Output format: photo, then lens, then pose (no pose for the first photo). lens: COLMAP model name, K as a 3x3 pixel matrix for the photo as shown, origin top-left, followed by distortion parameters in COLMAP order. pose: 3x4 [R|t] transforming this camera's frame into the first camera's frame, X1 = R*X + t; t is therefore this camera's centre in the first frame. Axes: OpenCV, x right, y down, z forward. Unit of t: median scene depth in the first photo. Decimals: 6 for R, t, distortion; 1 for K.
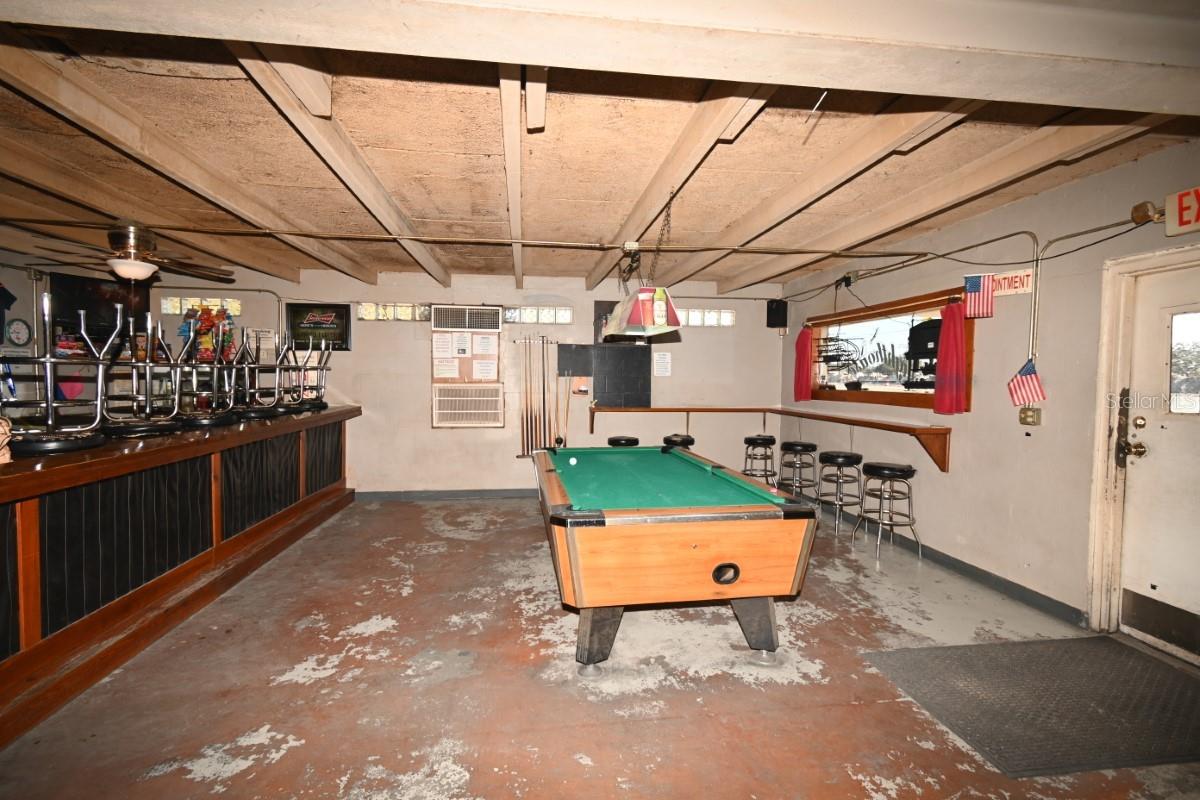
lens RADIAL K [[531.4, 0, 599.0], [0, 531.4, 399.8], [0, 0, 1]] dist [0.011102, -0.005193]
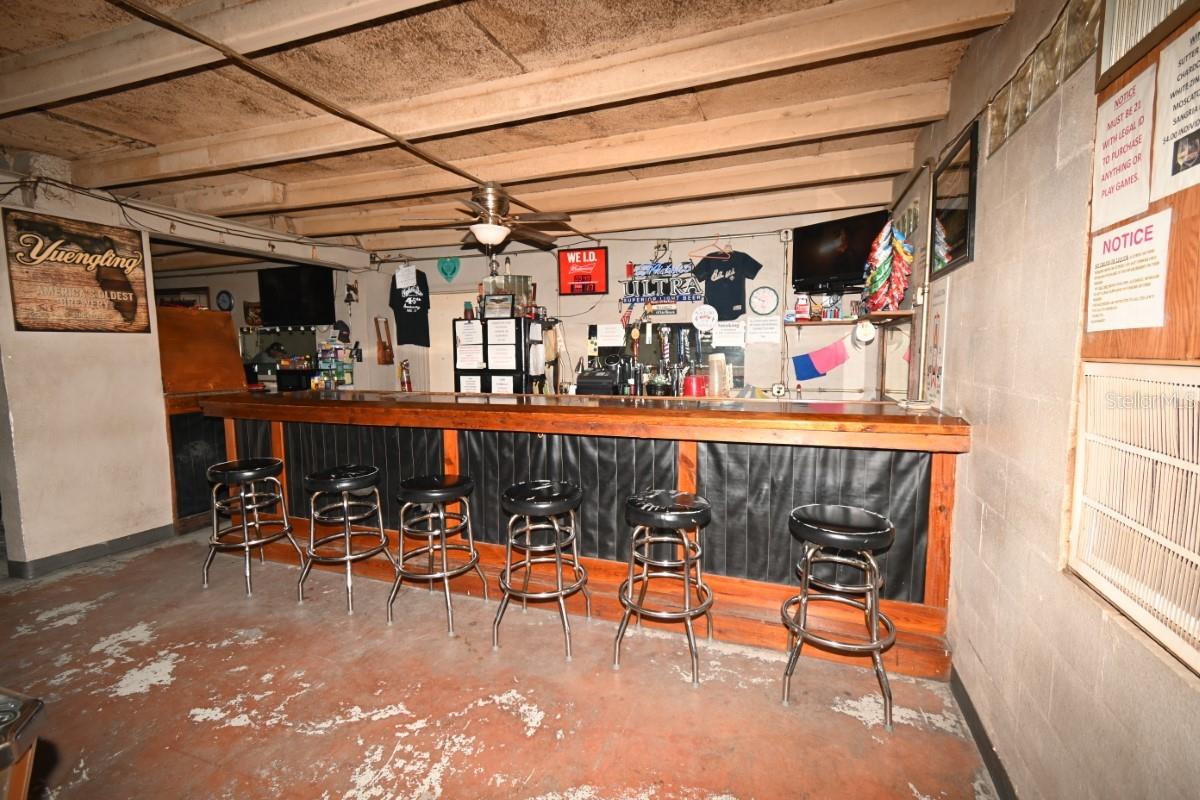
lens RADIAL K [[541.5, 0, 600.0], [0, 541.5, 400.0], [0, 0, 1]] dist [0.007778, -0.001312]
pose [[-0.466223, 0.079553, -0.881083, -0.062406], [-0.034853, 0.993524, 0.108148, -0.050878], [0.883980, 0.081129, -0.460431, 1.476937]]
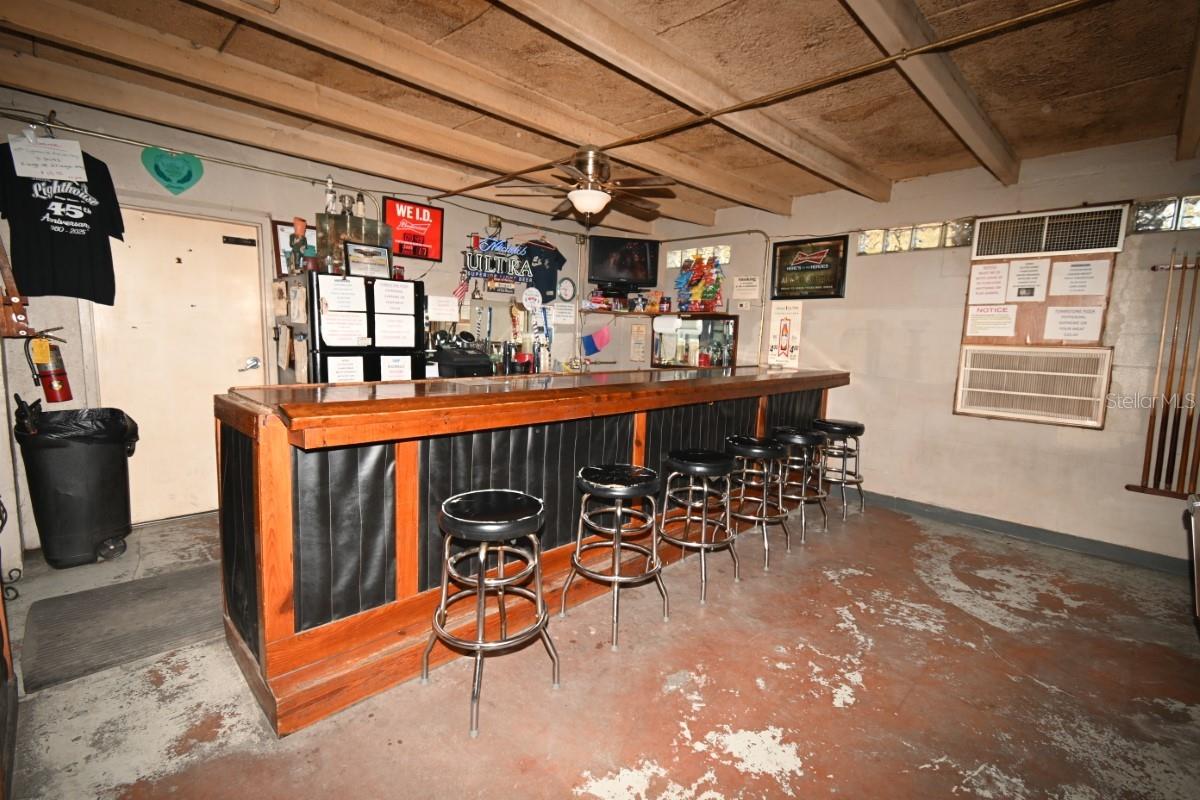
lens RADIAL K [[541.5, 0, 600.0], [0, 541.5, 400.0], [0, 0, 1]] dist [0.007778, -0.001312]
pose [[0.606284, 0.108281, -0.787842, -0.086393], [-0.062520, 0.994111, 0.088518, 0.007322], [0.792787, -0.004411, 0.609483, 0.400434]]
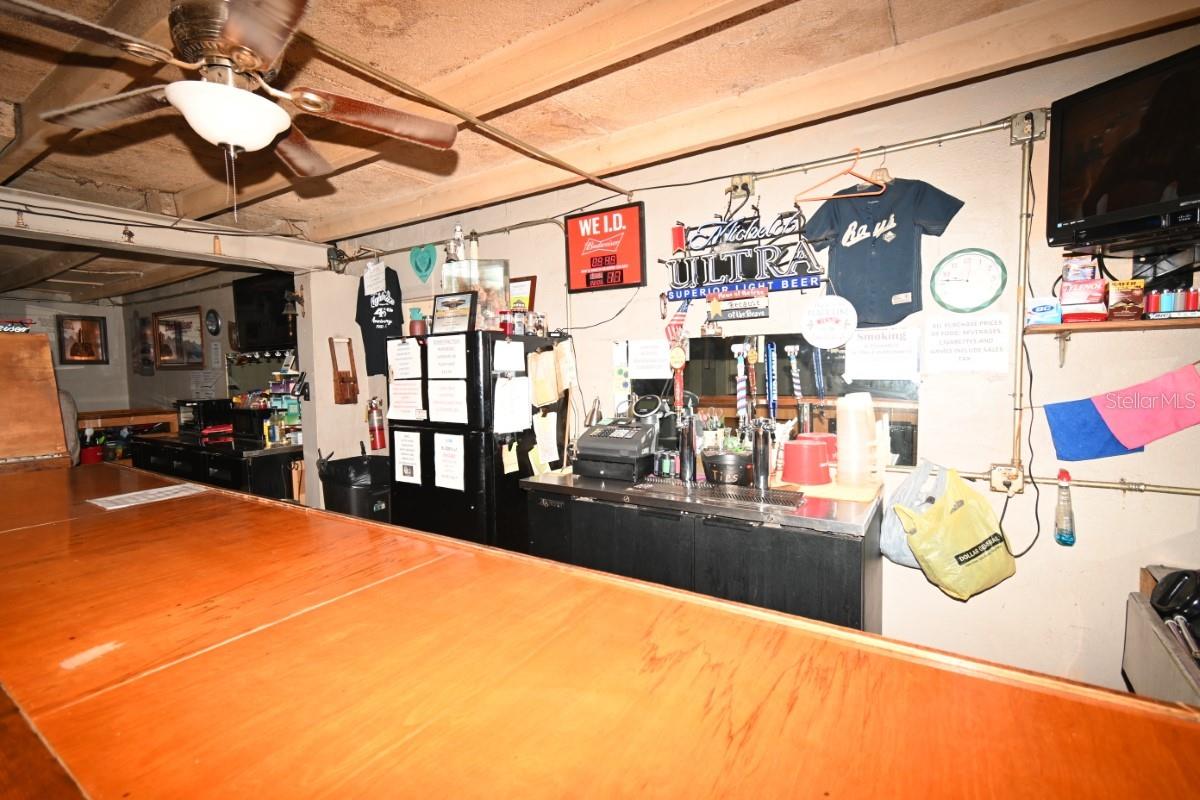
lens RADIAL K [[541.5, 0, 600.0], [0, 541.5, 400.0], [0, 0, 1]] dist [0.007778, -0.001312]
pose [[-0.656729, 0.052919, -0.752267, -0.659463], [-0.018236, 0.996129, 0.085994, -0.073042], [0.753906, 0.070193, -0.653222, 1.310907]]
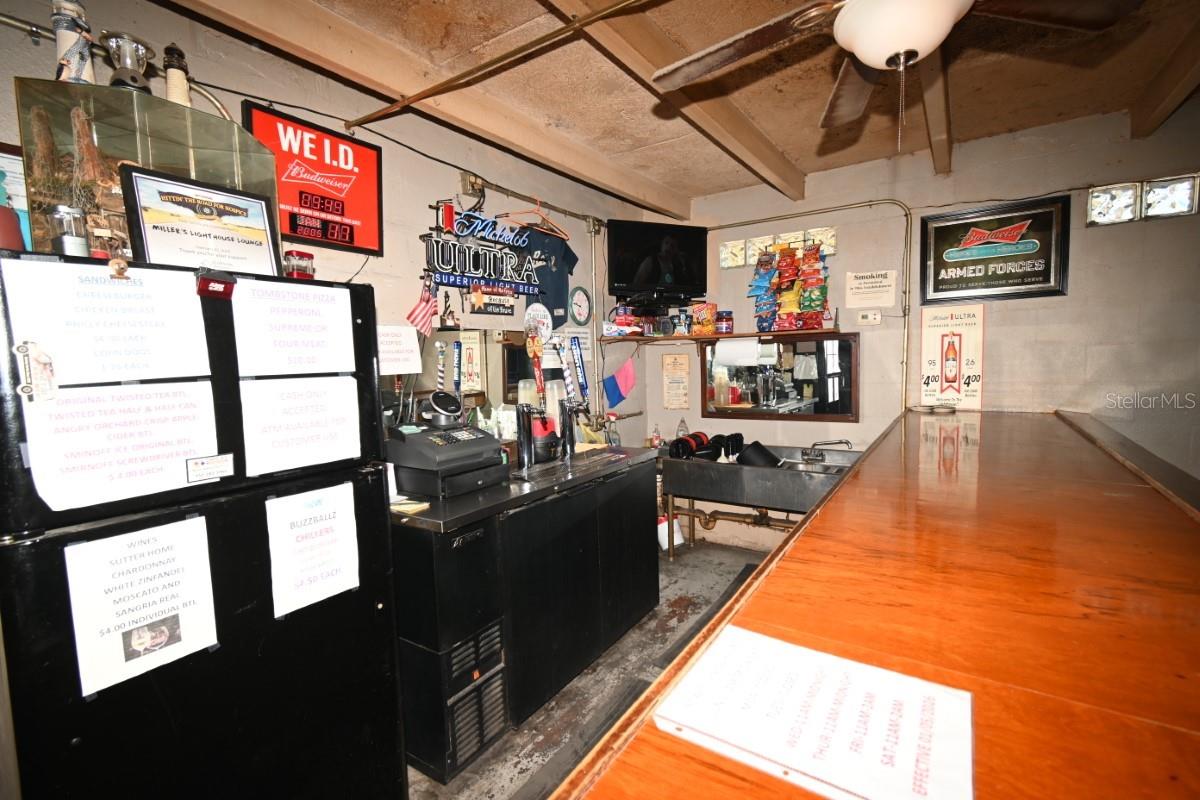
lens RADIAL K [[541.5, 0, 600.0], [0, 541.5, 400.0], [0, 0, 1]] dist [0.007778, -0.001312]
pose [[0.748571, 0.022085, -0.662687, -0.700923], [0.005357, 0.999211, 0.039351, -0.032706], [0.663033, -0.033007, 0.747862, 0.563778]]
